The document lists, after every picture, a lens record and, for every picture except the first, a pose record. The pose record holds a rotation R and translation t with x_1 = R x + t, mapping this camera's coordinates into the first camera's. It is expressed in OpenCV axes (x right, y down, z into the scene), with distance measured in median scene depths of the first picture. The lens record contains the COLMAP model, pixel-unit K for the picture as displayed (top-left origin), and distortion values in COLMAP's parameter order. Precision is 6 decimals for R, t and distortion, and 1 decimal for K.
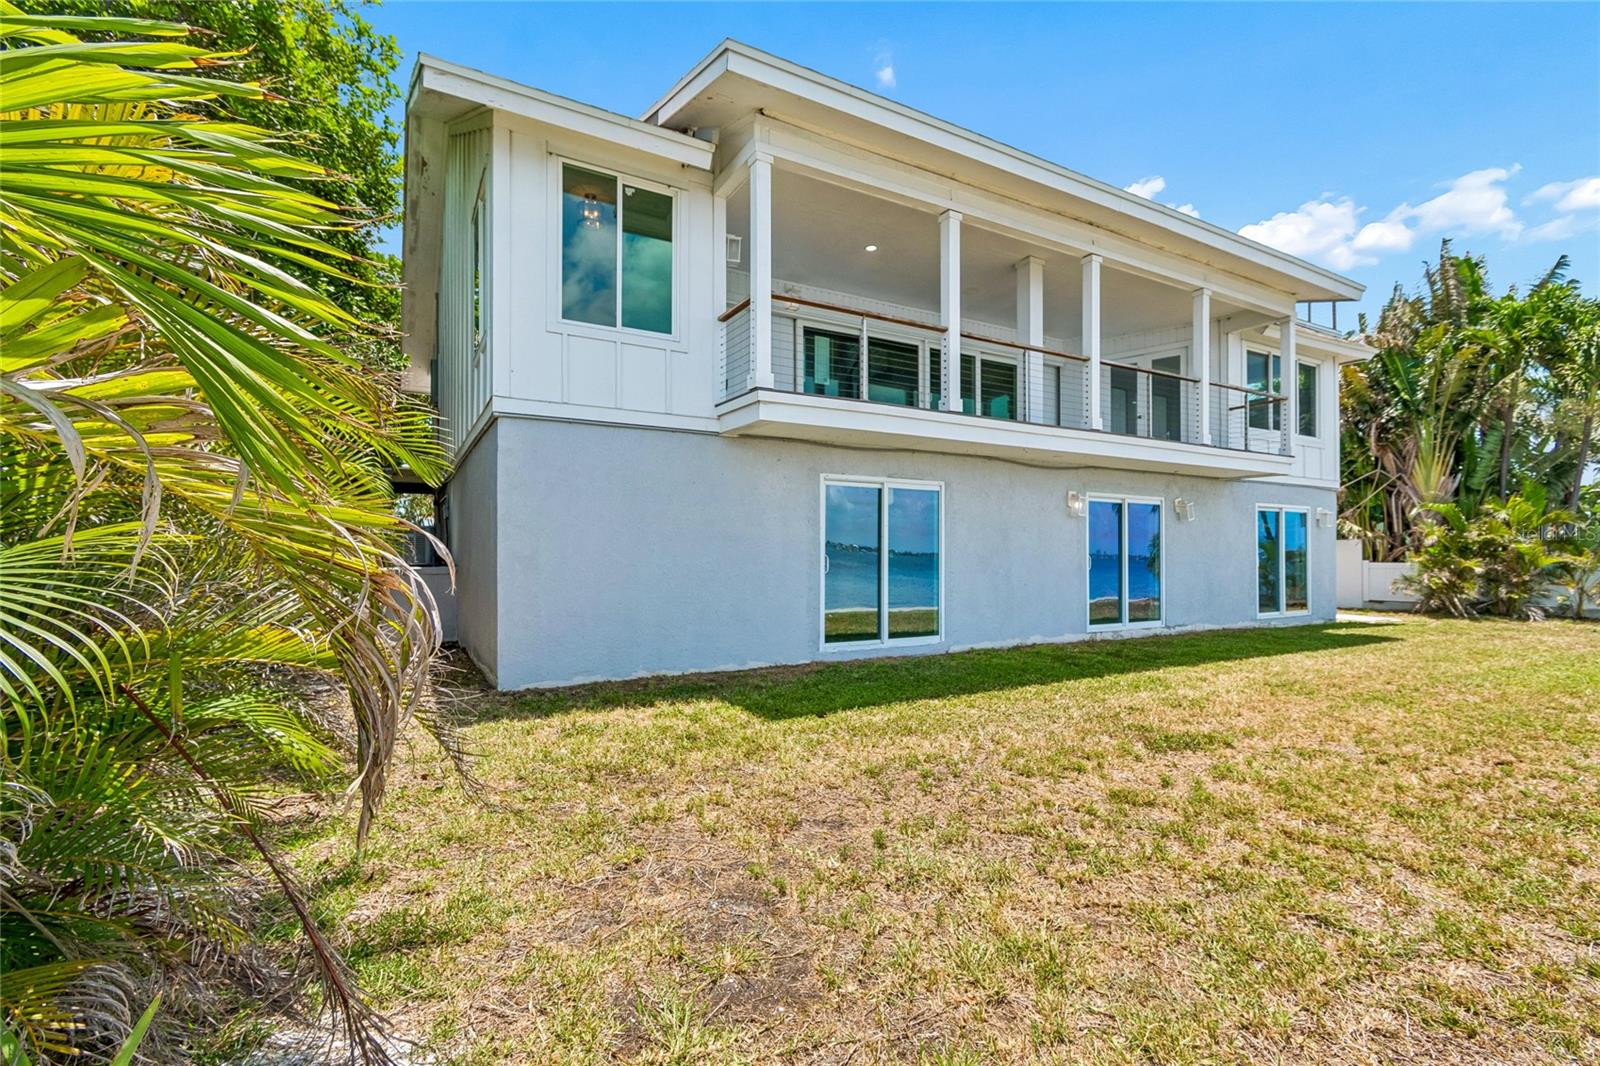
lens RADIAL K [[712.4, 0, 804.8], [0, 712.4, 535.0], [0, 0, 1]] dist [0.005867, -0.002554]
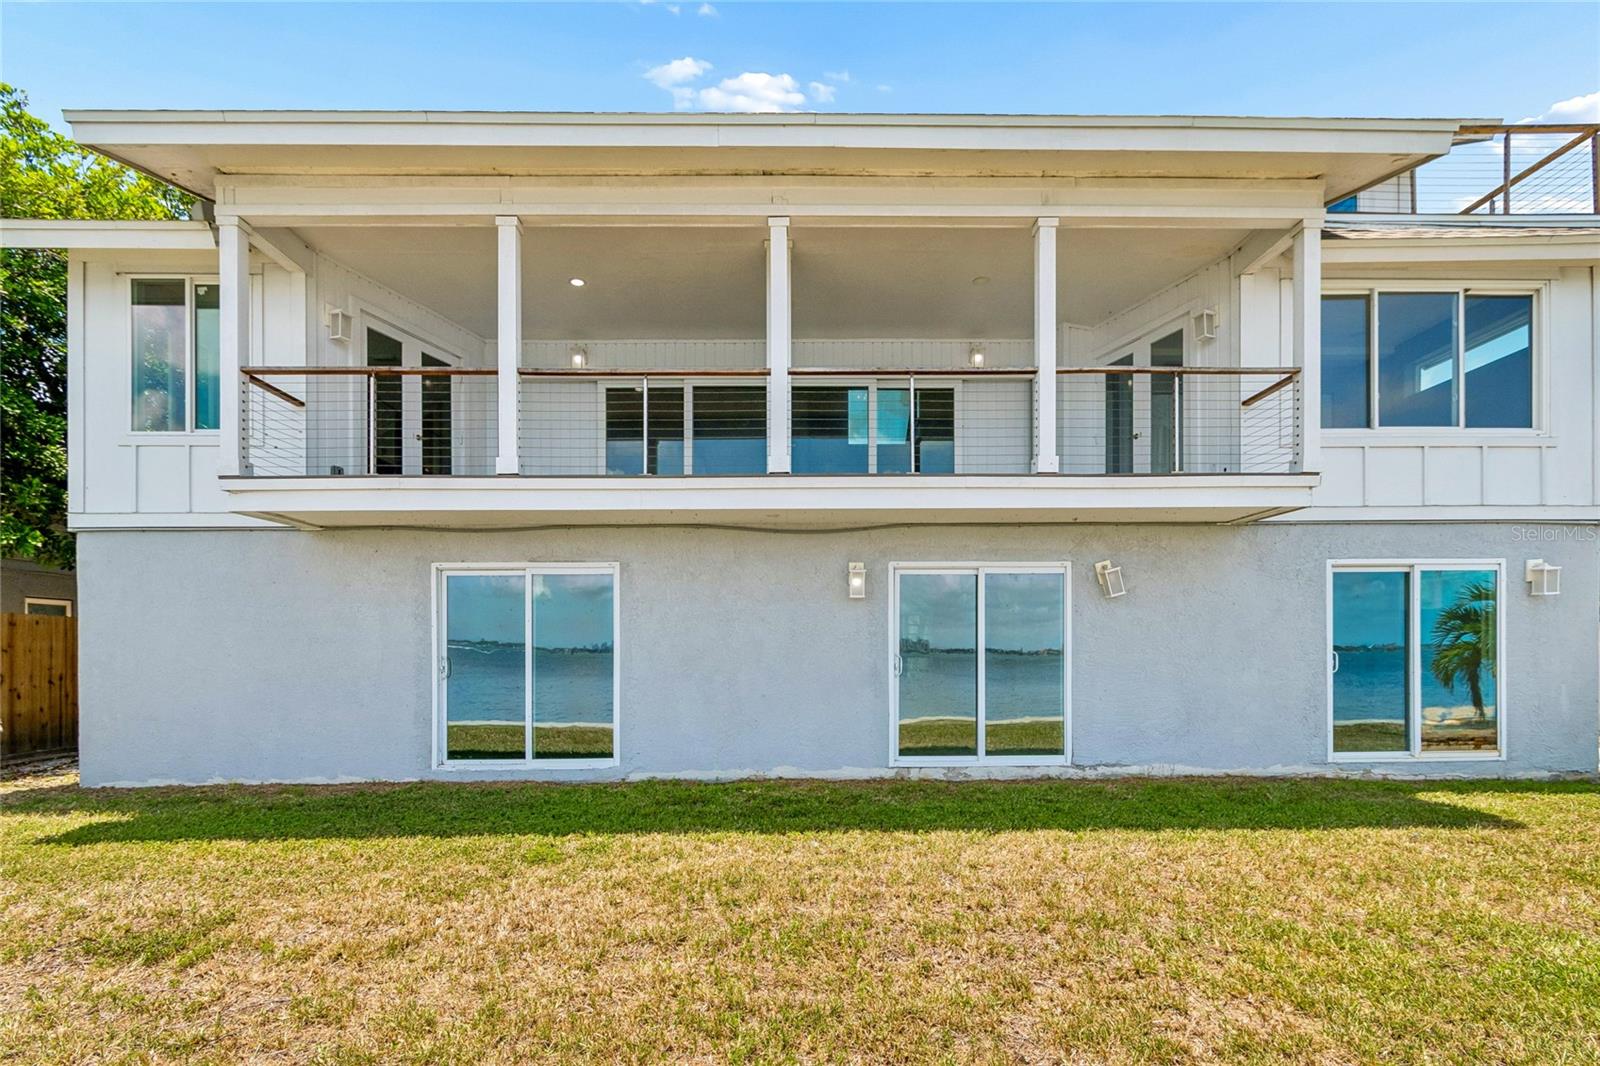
lens RADIAL K [[712.4, 0, 793.2], [0, 712.4, 628.5], [0, 0, 1]] dist [0.005867, -0.002554]
pose [[0.882043, -0.023705, -0.470573, 0.608171], [0.019975, 0.999717, -0.012919, 0.010203], [0.470746, 0.001996, 0.882267, 0.332786]]
